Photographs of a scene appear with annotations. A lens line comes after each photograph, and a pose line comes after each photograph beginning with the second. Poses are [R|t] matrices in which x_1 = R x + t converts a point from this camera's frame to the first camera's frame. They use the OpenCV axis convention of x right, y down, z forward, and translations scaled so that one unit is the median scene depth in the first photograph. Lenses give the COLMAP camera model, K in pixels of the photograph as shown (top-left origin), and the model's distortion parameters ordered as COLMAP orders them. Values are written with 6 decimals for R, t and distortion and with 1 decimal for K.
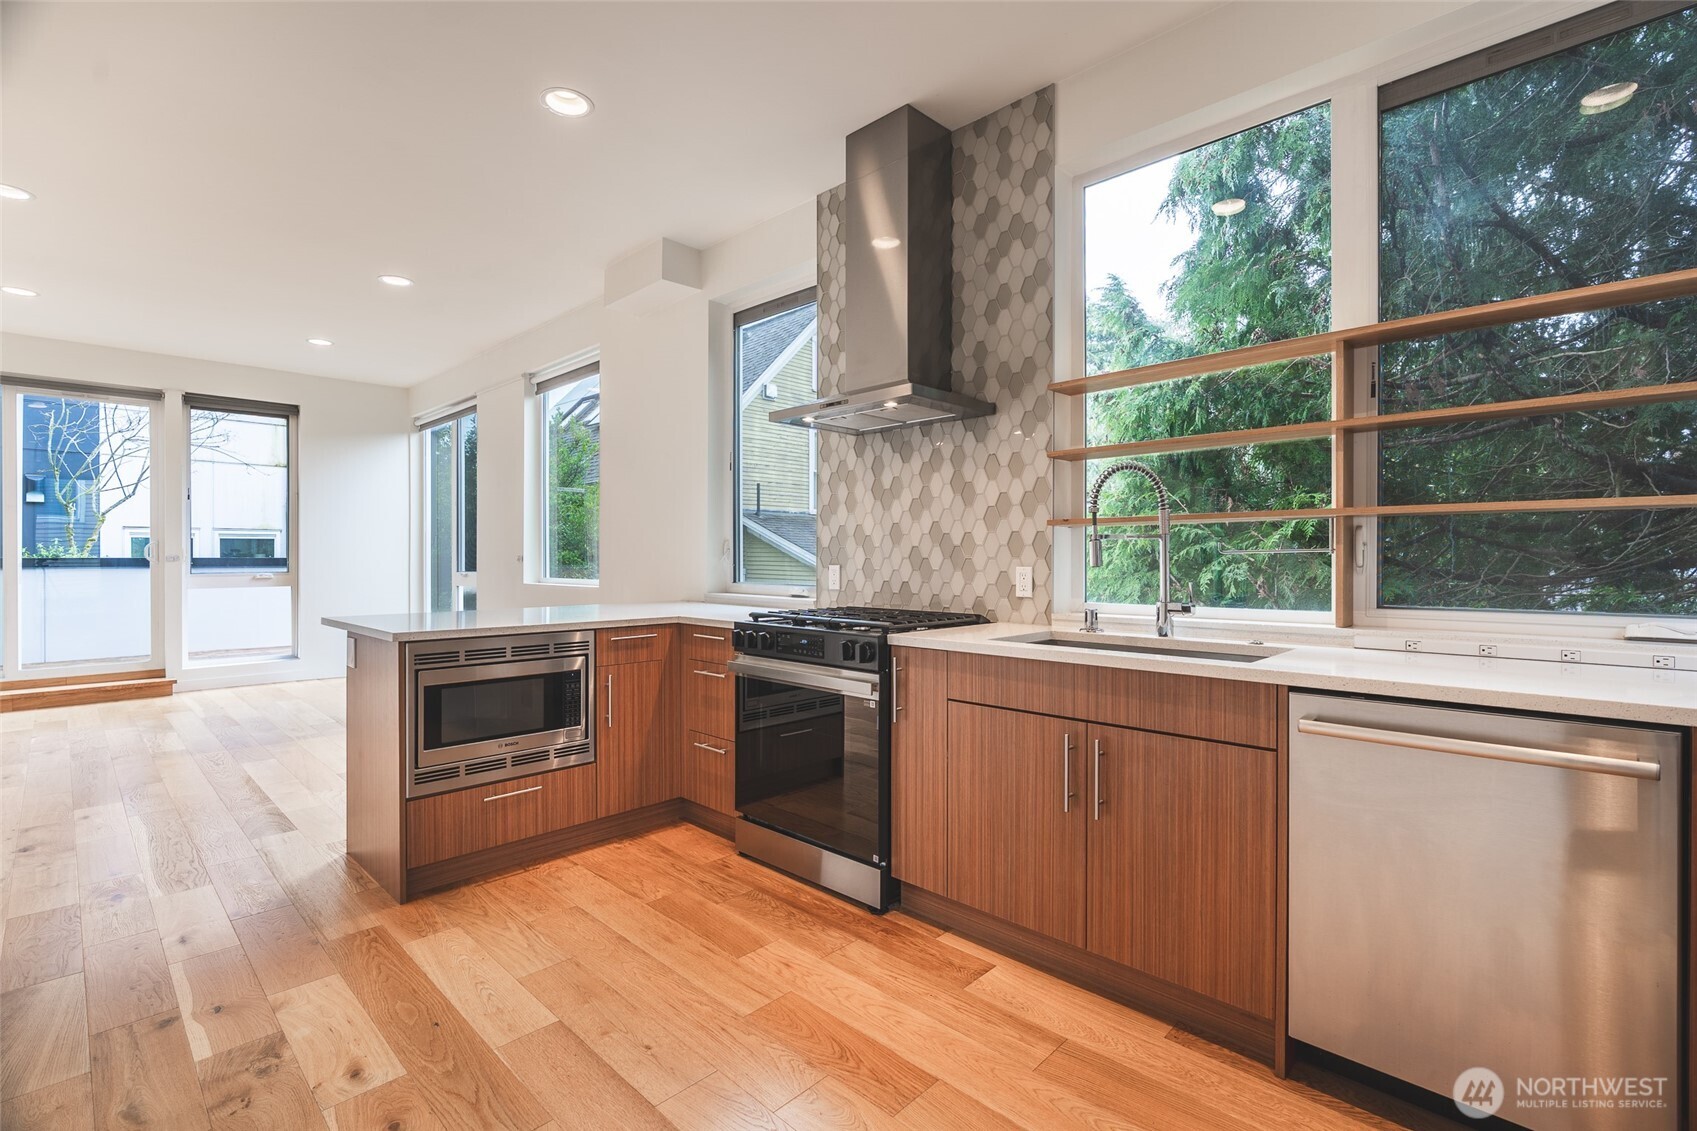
lens RADIAL K [[777.2, 0, 875.1], [0, 777.2, 561.8], [0, 0, 1]] dist [-0.010077, 0.004145]
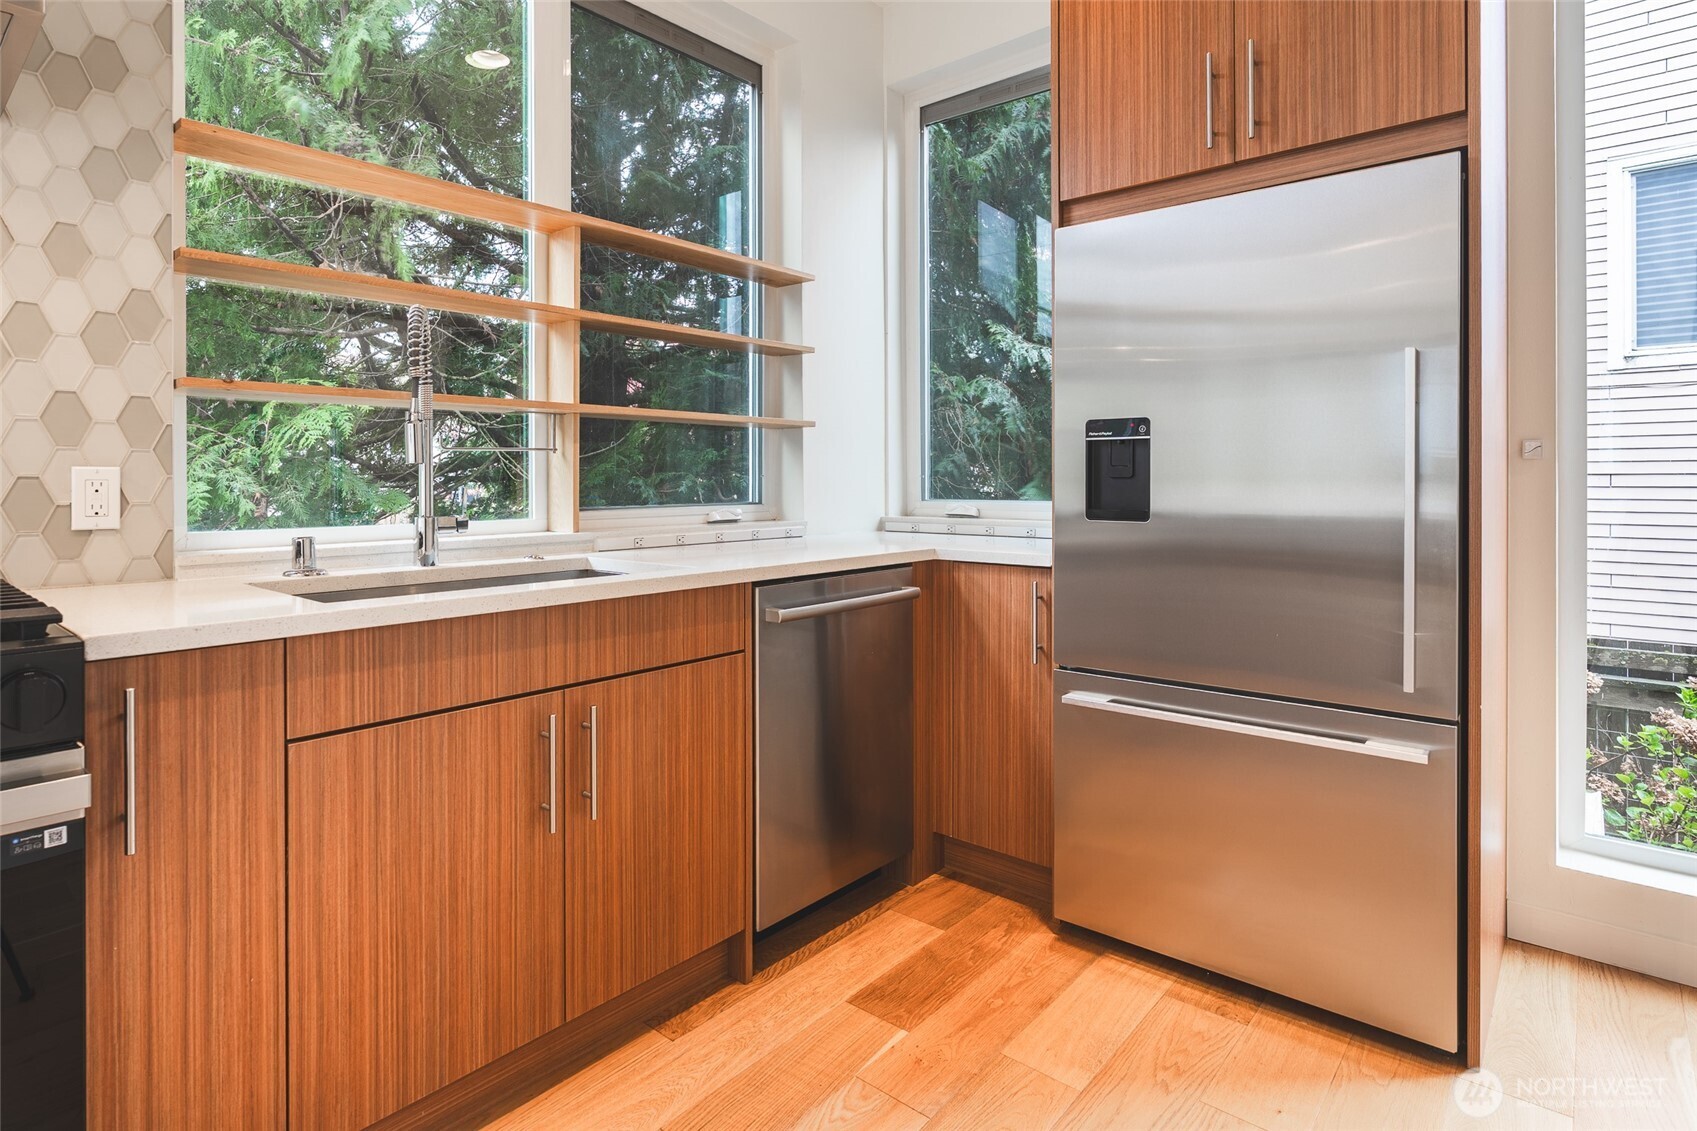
lens RADIAL K [[876.5, 0, 795.2], [0, 876.5, 478.5], [0, 0, 1]] dist [-0.010938, 0.003154]
pose [[-0.005441, -0.000314, 0.999985, -0.404765], [0.005930, 0.999982, 0.000346, 0.018872], [-0.999968, 0.005932, -0.005439, 0.652462]]
